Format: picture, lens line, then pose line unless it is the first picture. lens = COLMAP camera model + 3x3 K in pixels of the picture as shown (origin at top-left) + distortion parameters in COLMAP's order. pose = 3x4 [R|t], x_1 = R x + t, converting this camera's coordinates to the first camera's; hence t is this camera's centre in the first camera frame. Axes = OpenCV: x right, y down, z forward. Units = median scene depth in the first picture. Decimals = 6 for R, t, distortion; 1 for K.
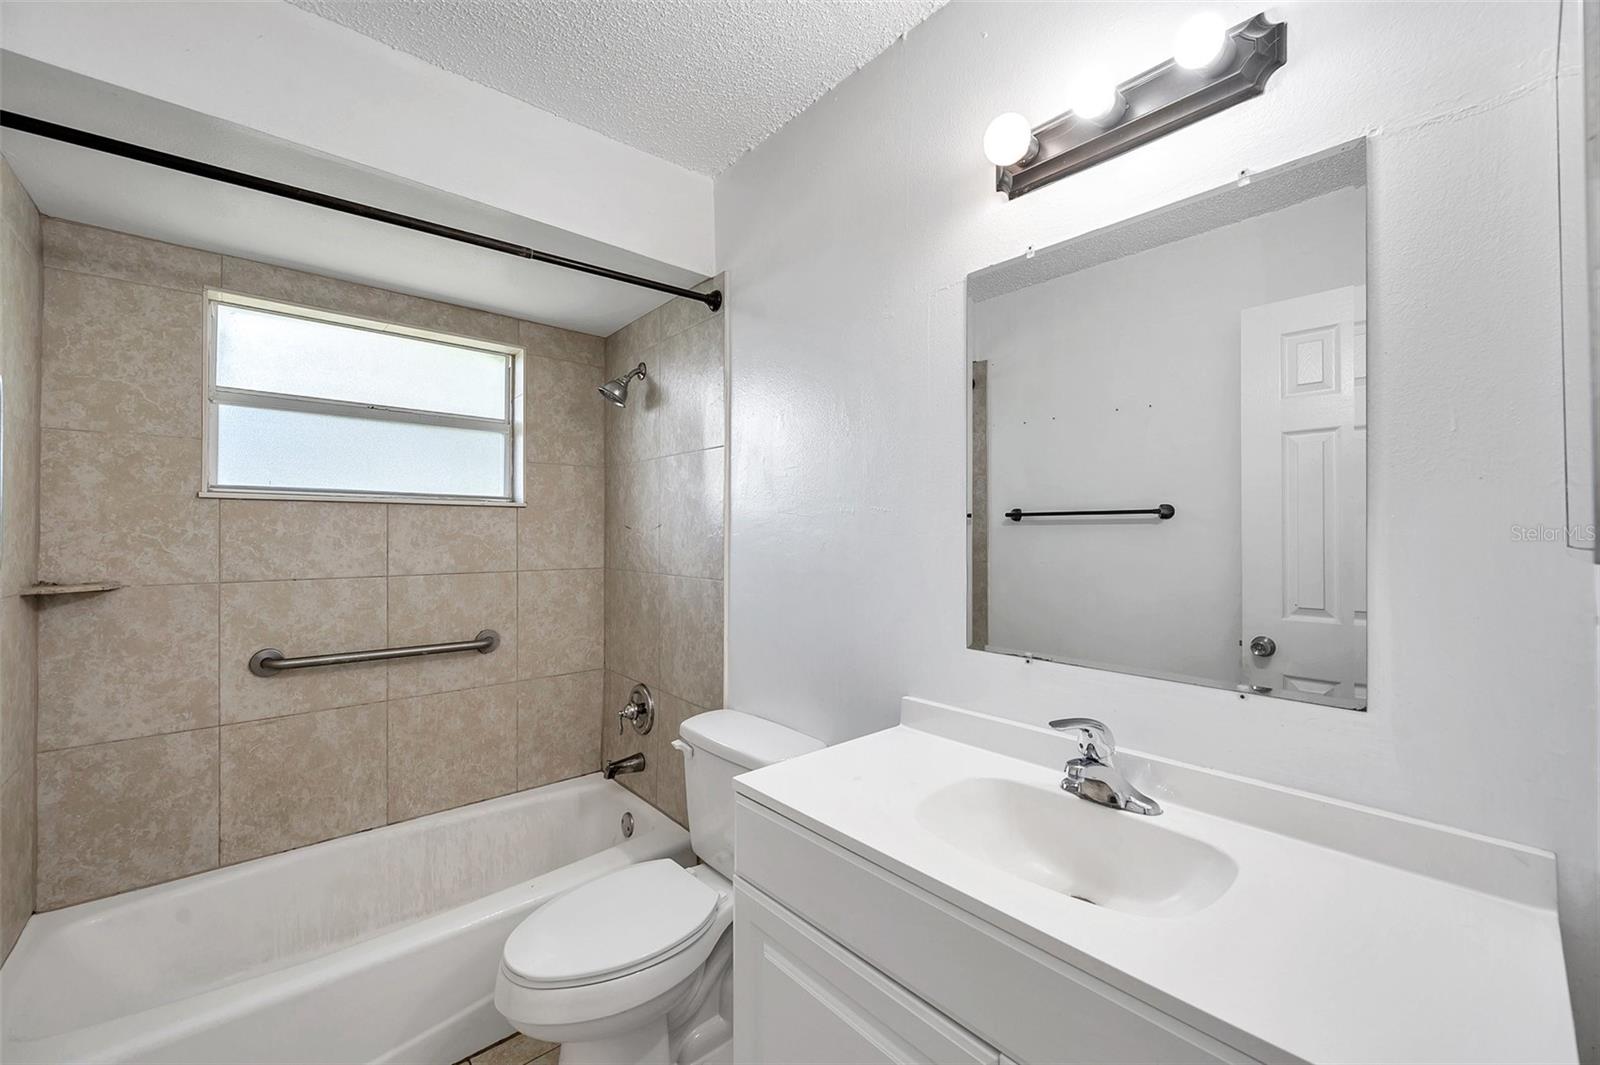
lens RADIAL K [[628.2, 0, 799.4], [0, 628.2, 531.6], [0, 0, 1]] dist [-0.001899, 0.000089]
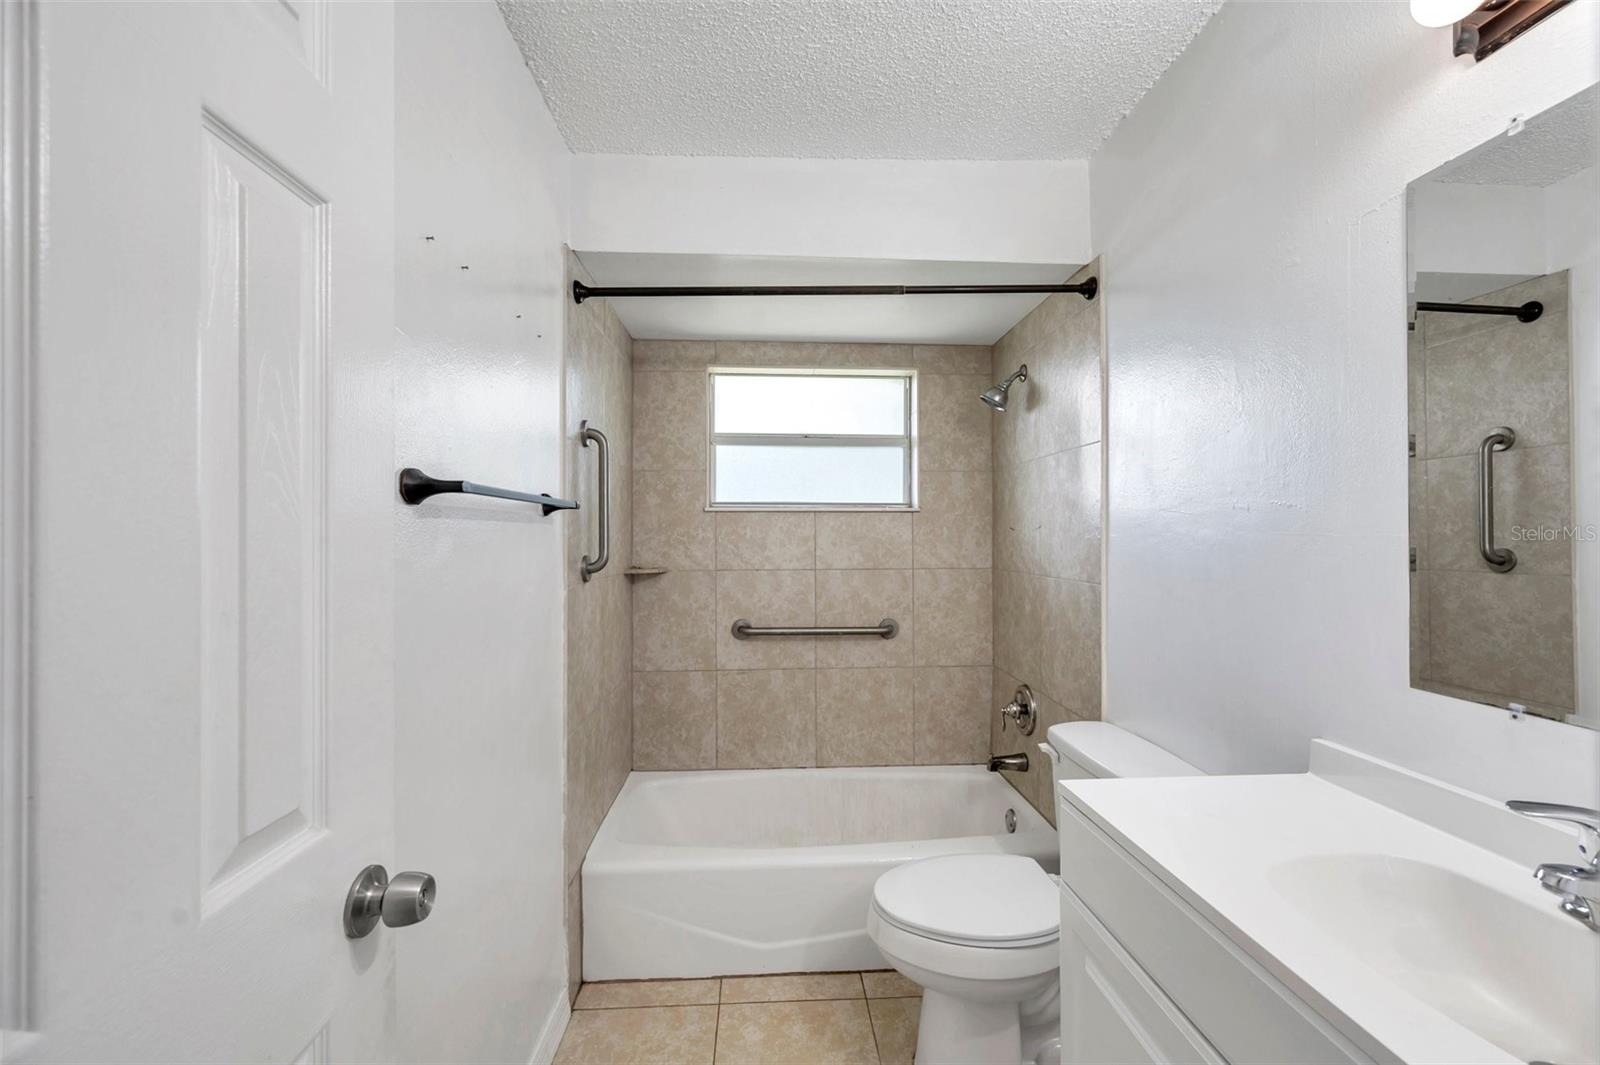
lens RADIAL K [[628.2, 0, 799.9], [0, 628.2, 534.1], [0, 0, 1]] dist [-0.001899, 0.000089]
pose [[0.792269, -0.004786, -0.610153, 0.098884], [0.005473, 0.999985, -0.000737, 0.000927], [0.610147, -0.002756, 0.792283, -0.017838]]
